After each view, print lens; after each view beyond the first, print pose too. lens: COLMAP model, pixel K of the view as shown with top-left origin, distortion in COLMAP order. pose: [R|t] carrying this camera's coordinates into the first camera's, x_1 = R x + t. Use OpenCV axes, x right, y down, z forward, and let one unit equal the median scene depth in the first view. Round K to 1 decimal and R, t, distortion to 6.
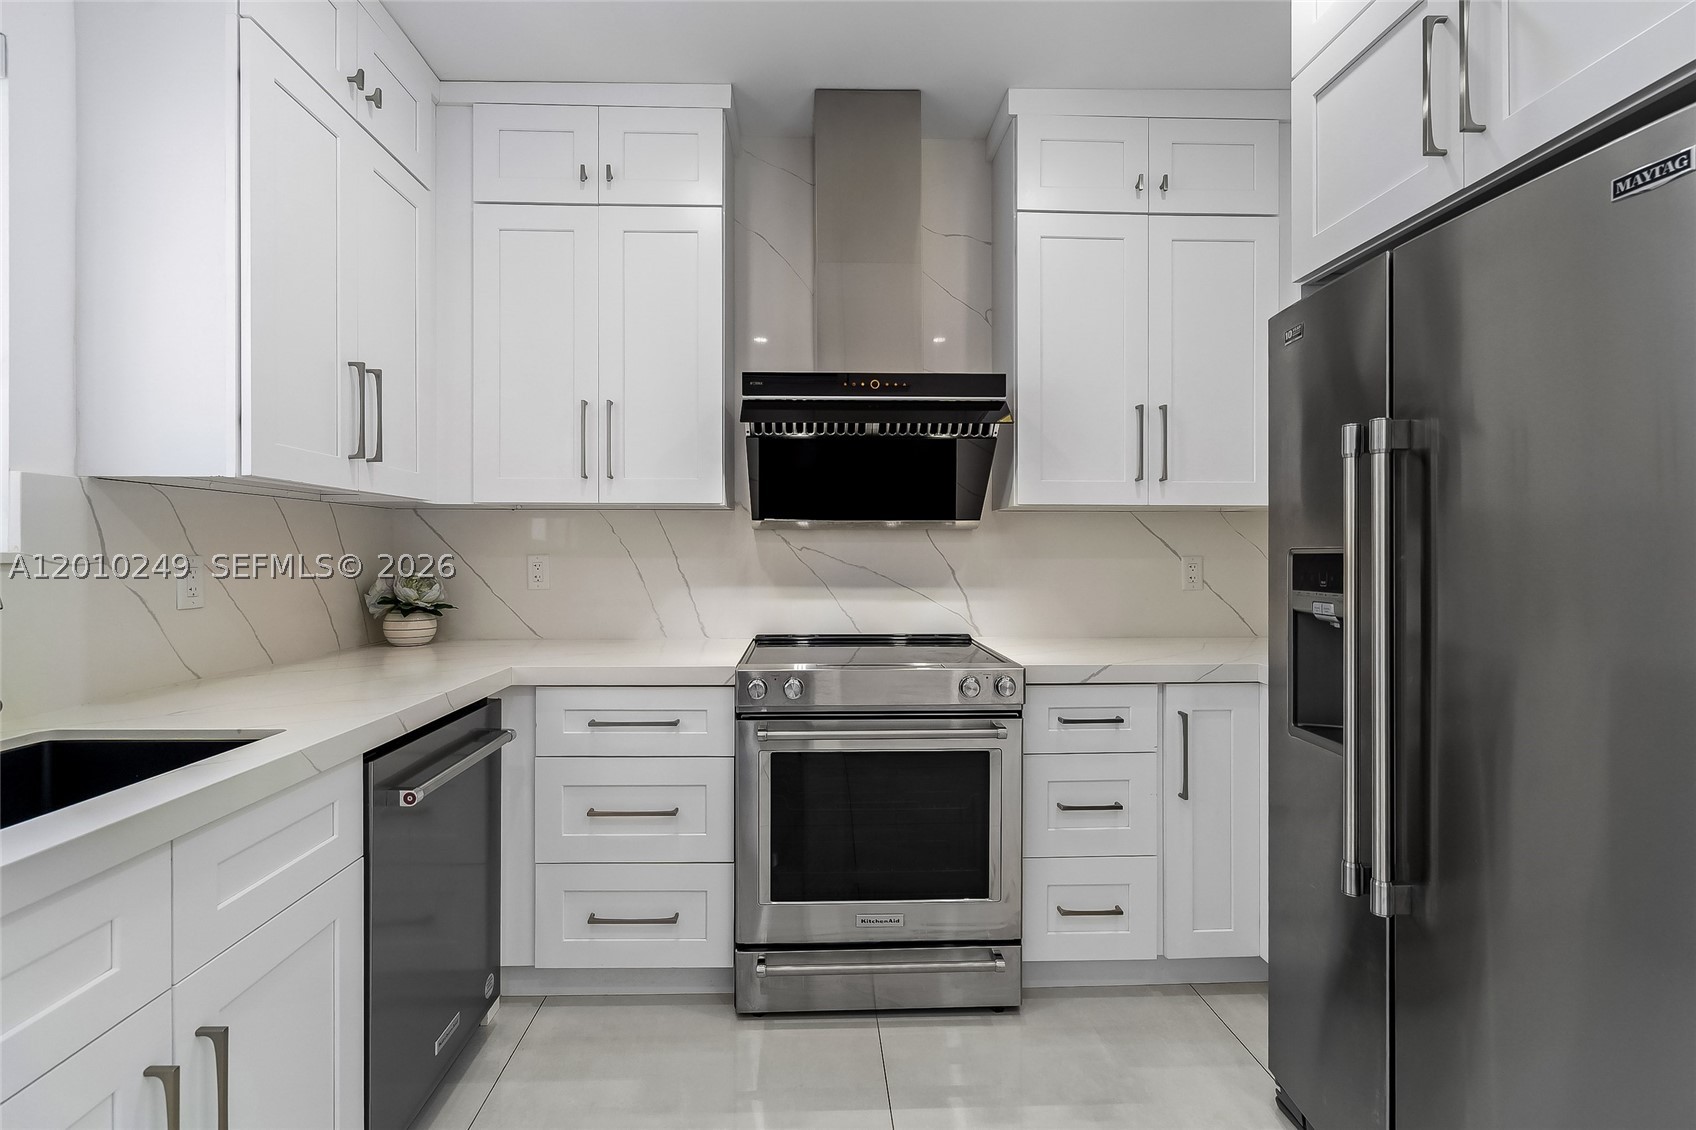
lens RADIAL K [[777.5, 0, 832.0], [0, 777.5, 553.1], [0, 0, 1]] dist [-0.005294, 0.002939]
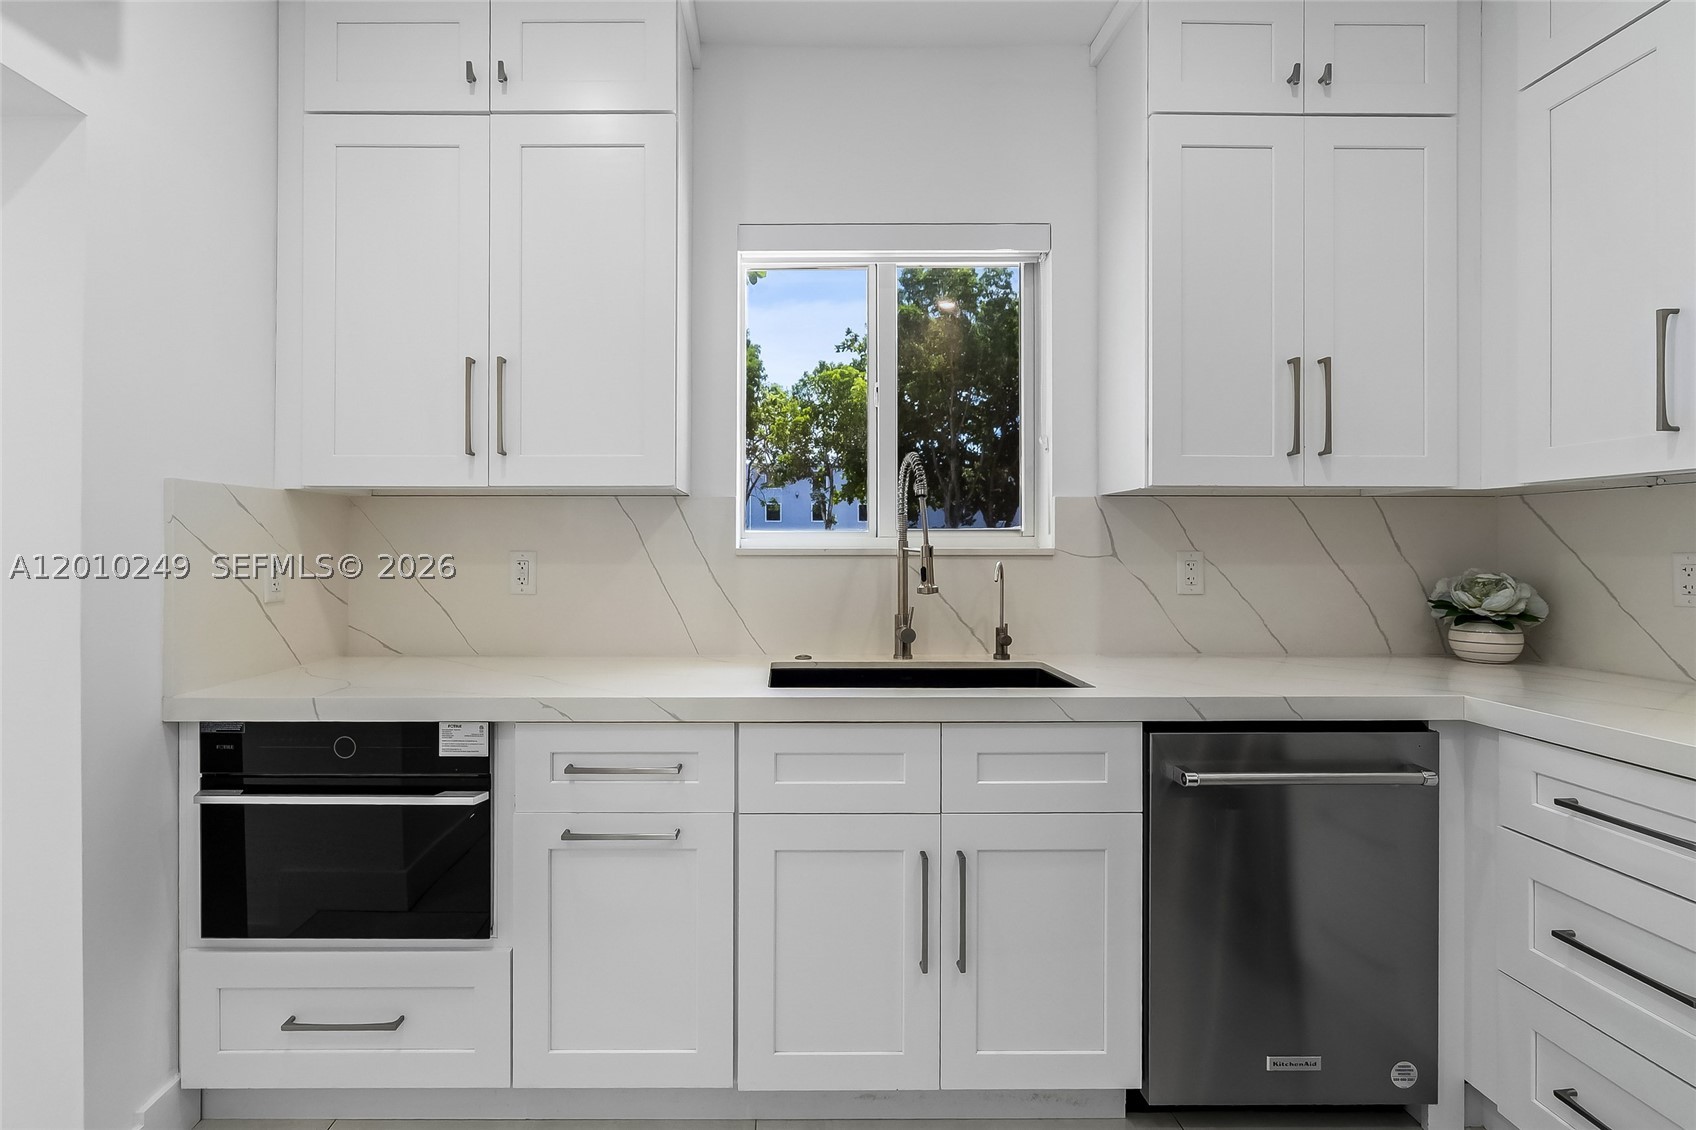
lens RADIAL K [[821.8, 0, 810.8], [0, 821.8, 547.8], [0, 0, 1]] dist [0.000817, -0.000376]
pose [[0.000643, -0.001006, -0.999999, 0.387362], [-0.003771, 0.999992, -0.001009, 0.001305], [0.999993, 0.003772, 0.000639, 0.333269]]
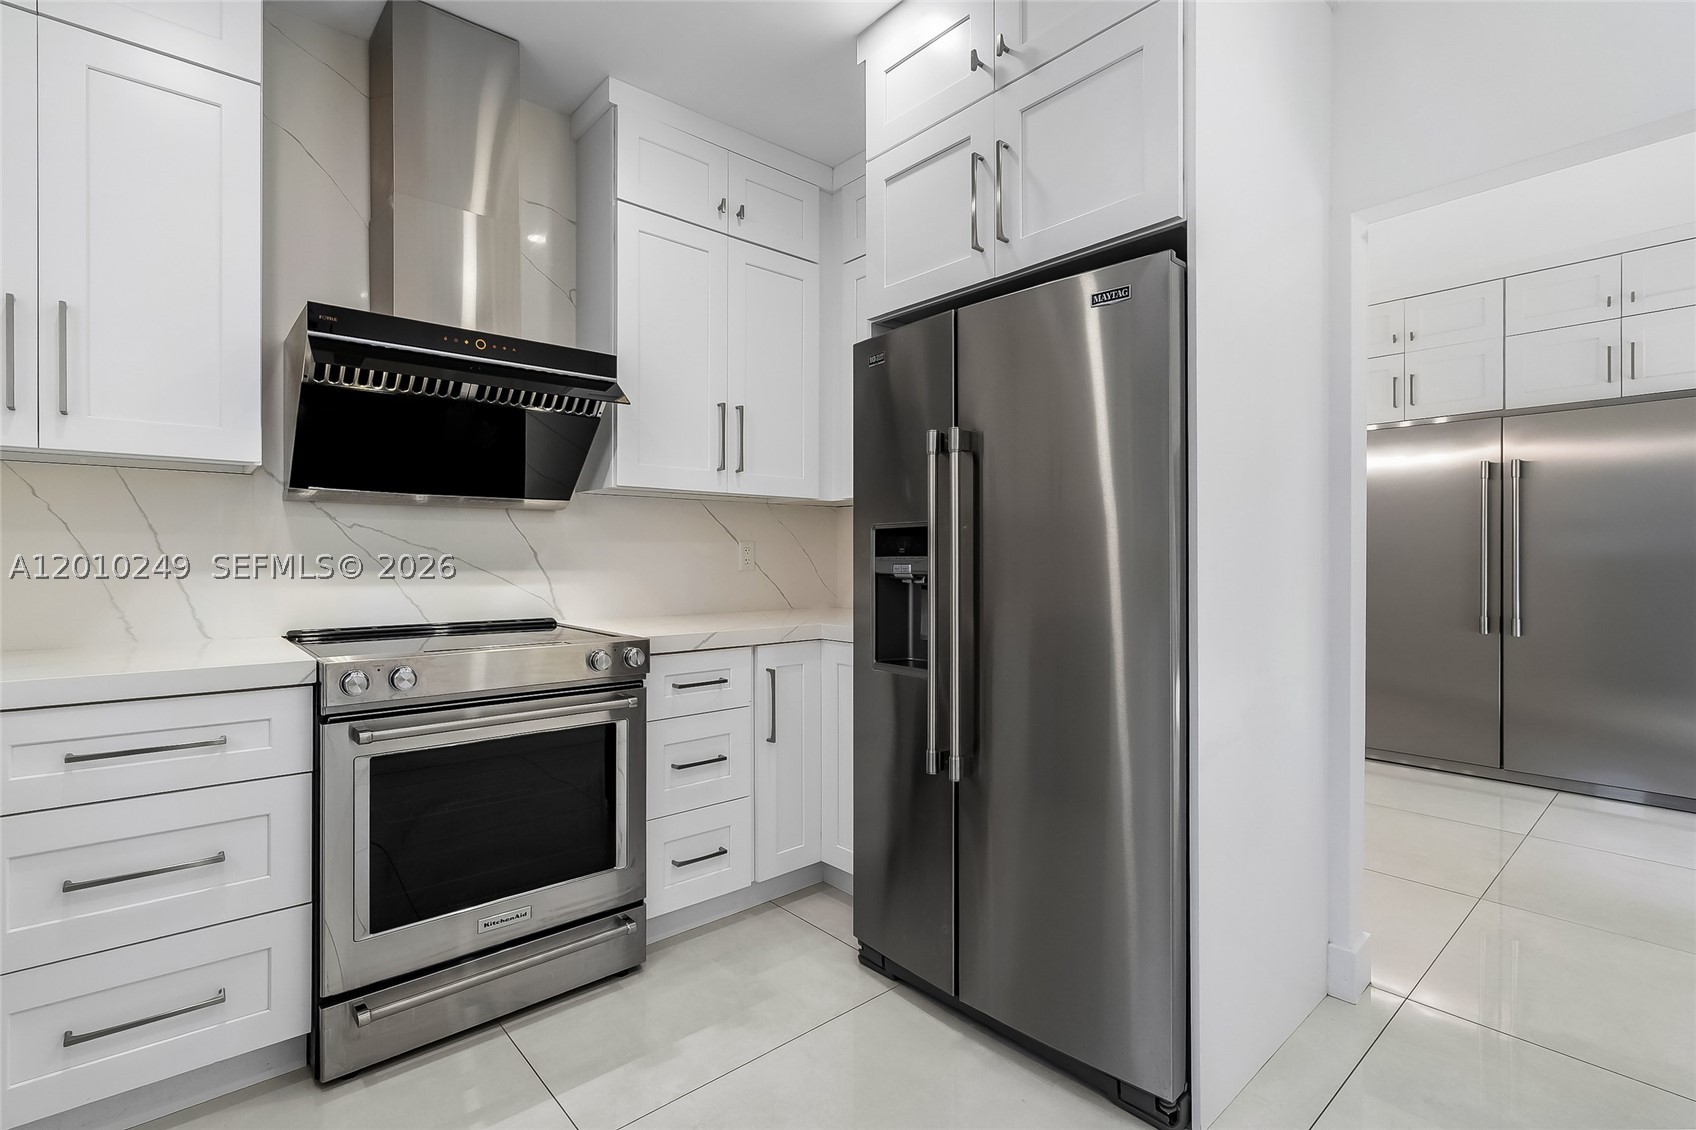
lens RADIAL K [[777.5, 0, 841.0], [0, 777.5, 558.1], [0, 0, 1]] dist [-0.005294, 0.002939]
pose [[0.776812, -0.000279, 0.629733, -0.203435], [-0.000426, 0.999999, 0.000968, 0.036583], [-0.629732, -0.001020, 0.776811, 0.021388]]
